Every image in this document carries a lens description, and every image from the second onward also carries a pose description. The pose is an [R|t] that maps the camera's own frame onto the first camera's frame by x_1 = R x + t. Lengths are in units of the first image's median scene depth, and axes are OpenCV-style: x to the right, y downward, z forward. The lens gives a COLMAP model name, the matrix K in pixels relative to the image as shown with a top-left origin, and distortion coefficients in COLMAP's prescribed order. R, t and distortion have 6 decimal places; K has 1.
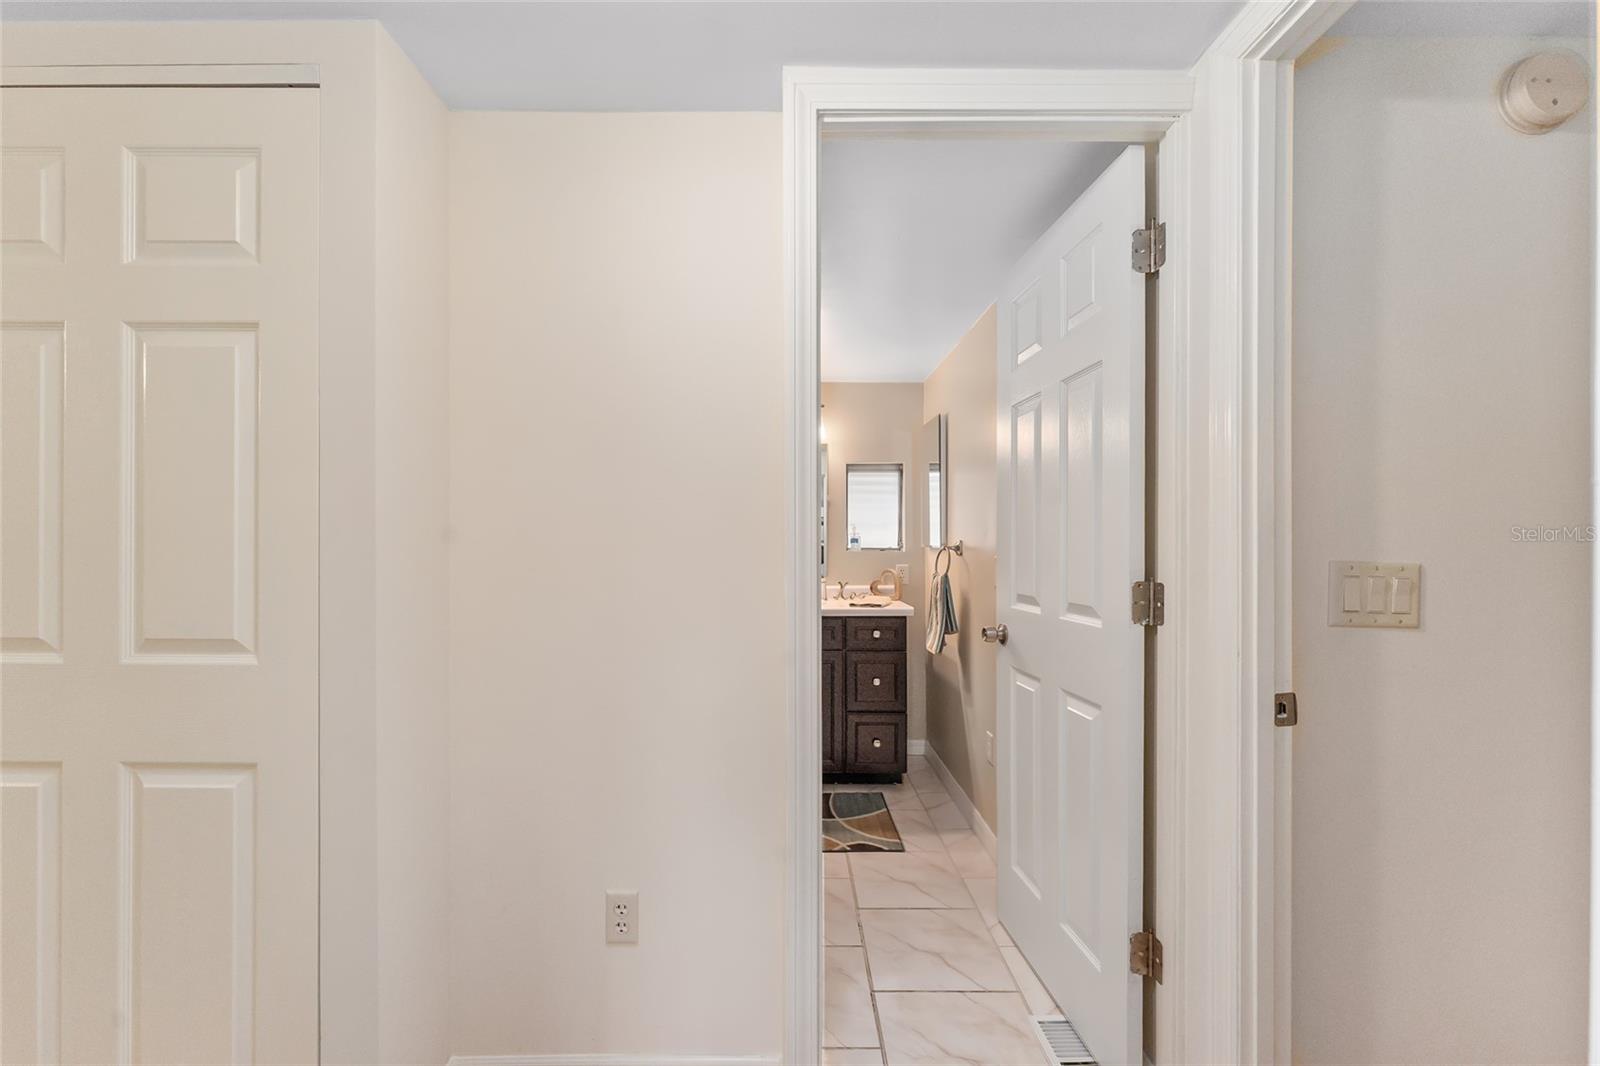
lens RADIAL K [[644.9, 0, 797.6], [0, 644.9, 549.5], [0, 0, 1]] dist [0.000650, 0.000045]
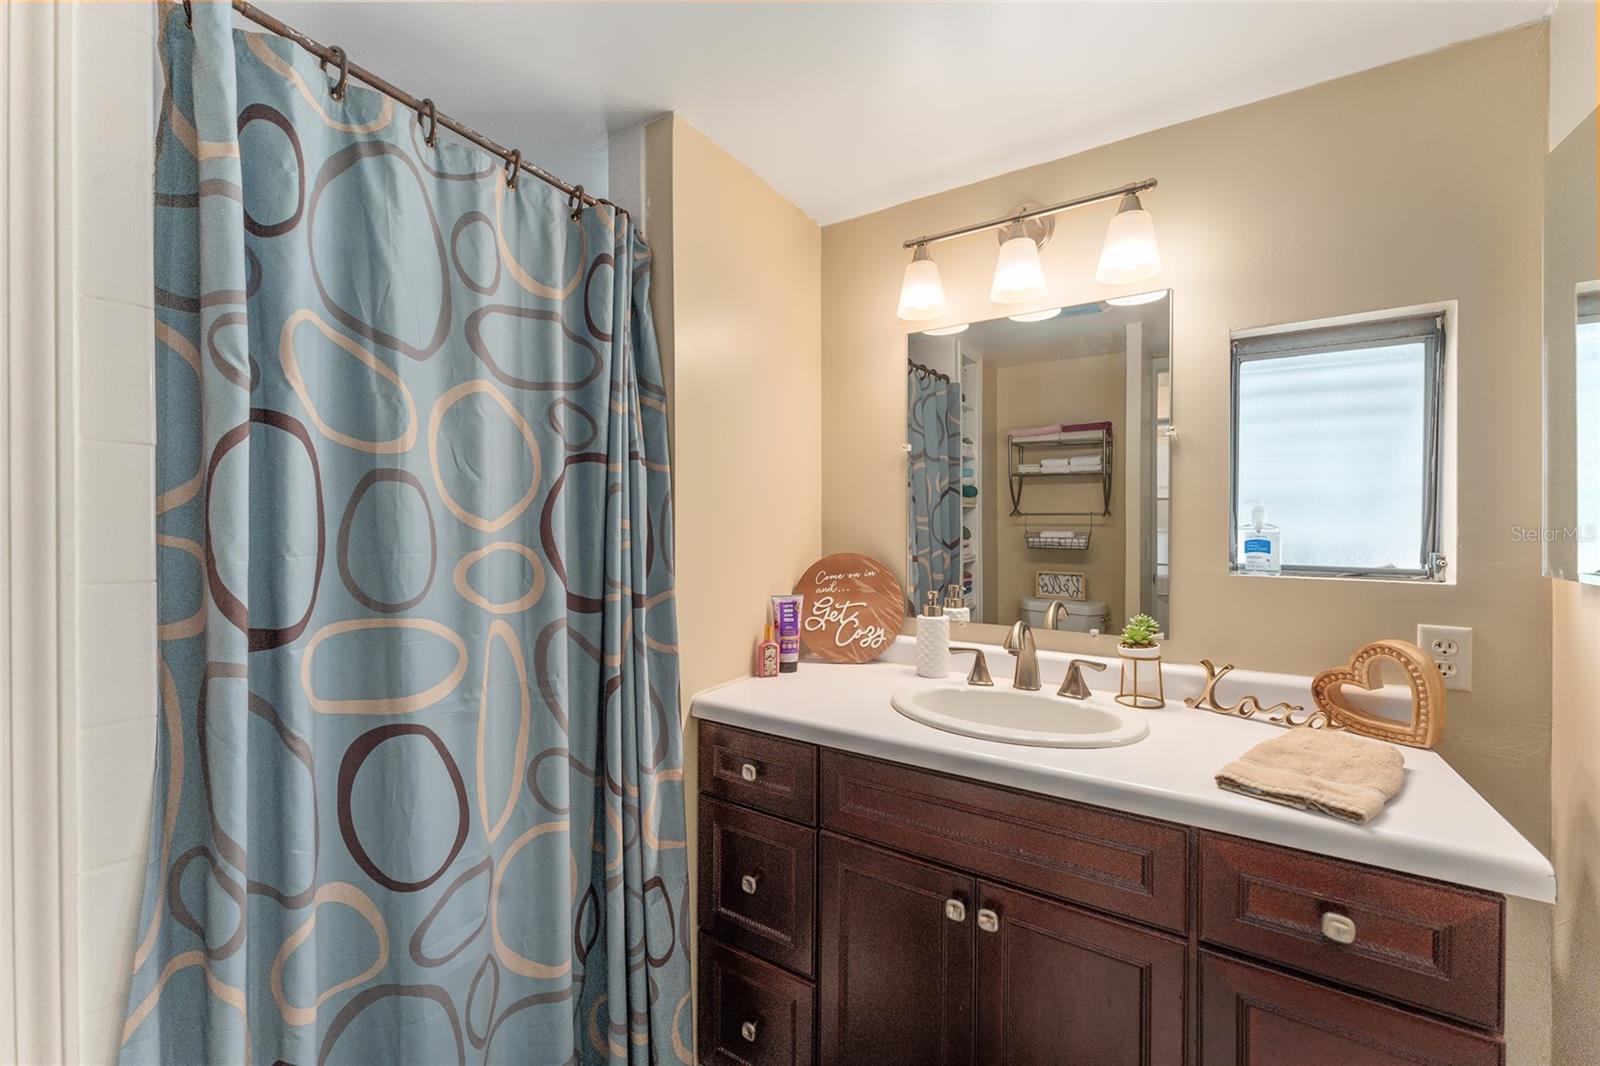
lens RADIAL K [[641.2, 0, 793.3], [0, 641.2, 528.5], [0, 0, 1]] dist [0.001104, 0.000172]
pose [[0.843464, 0.006138, -0.537150, 0.074370], [-0.003971, 0.999979, 0.005192, -0.029320], [0.537170, -0.002246, 0.843471, 0.674005]]
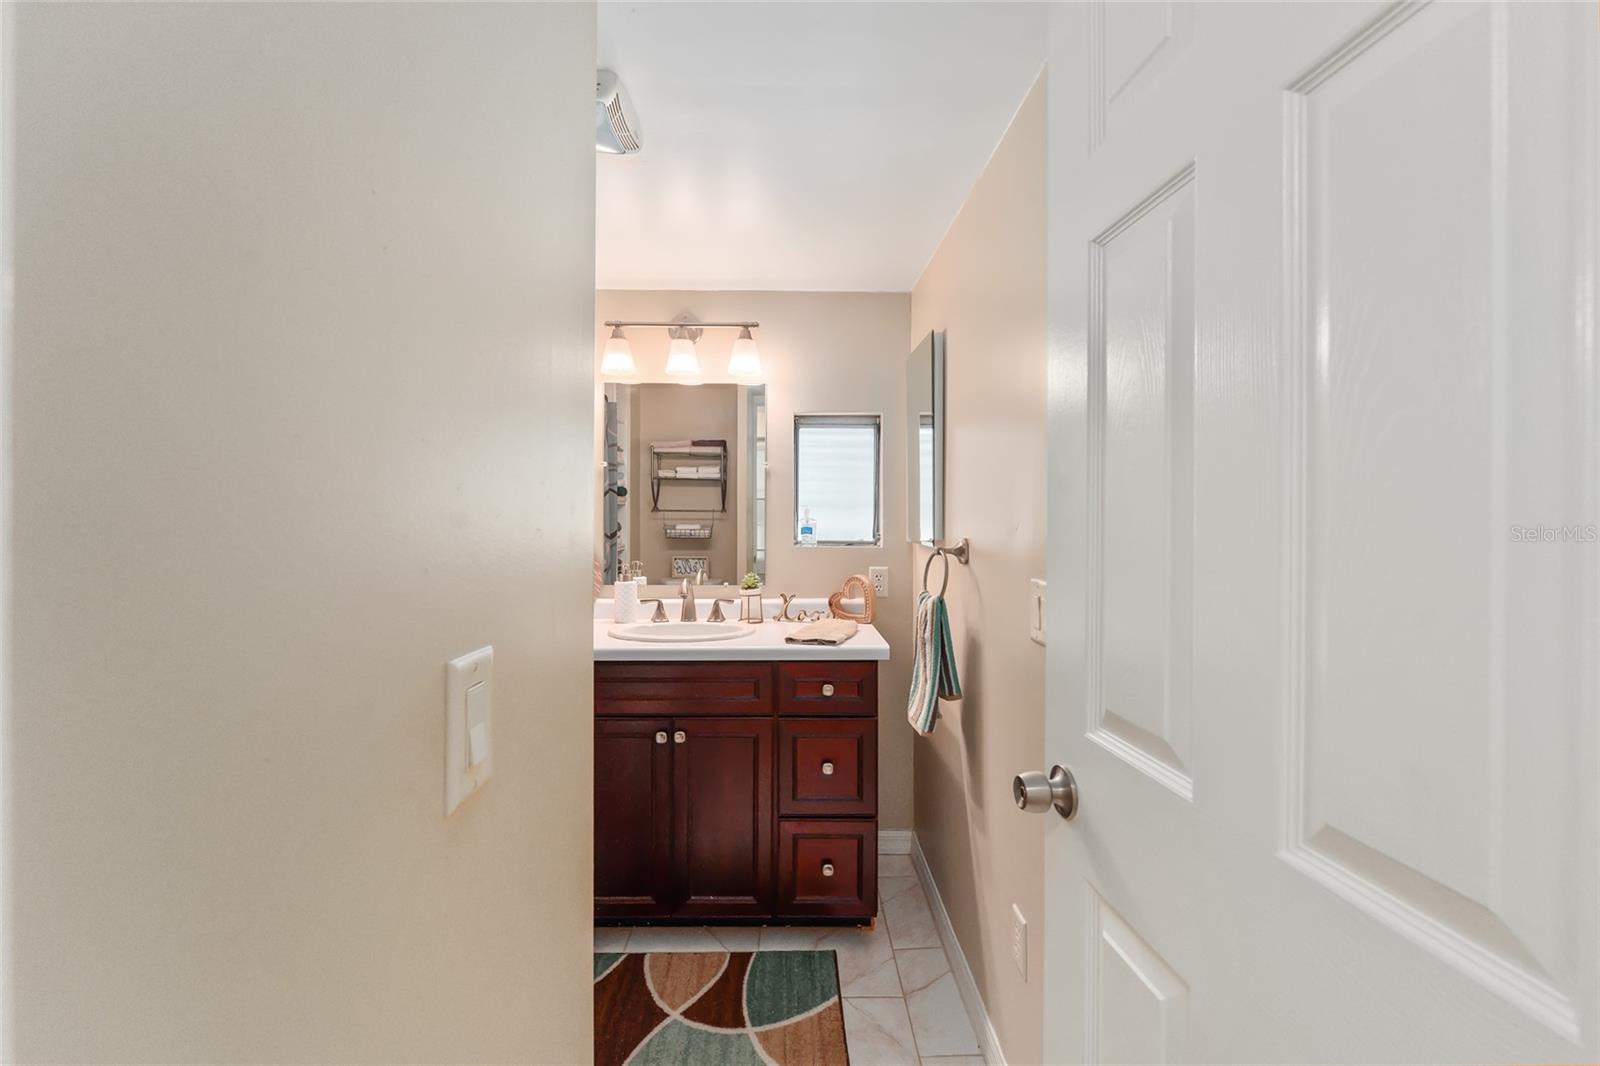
lens RADIAL K [[700.7, 0, 797.6], [0, 700.7, 520.9], [0, 0, 1]] dist [-0.001586, -0.000164]
pose [[0.999940, 0.003320, 0.010400, 0.085794], [-0.003316, 0.999994, -0.000431, -0.027969], [-0.010402, 0.000396, 0.999946, 0.336151]]
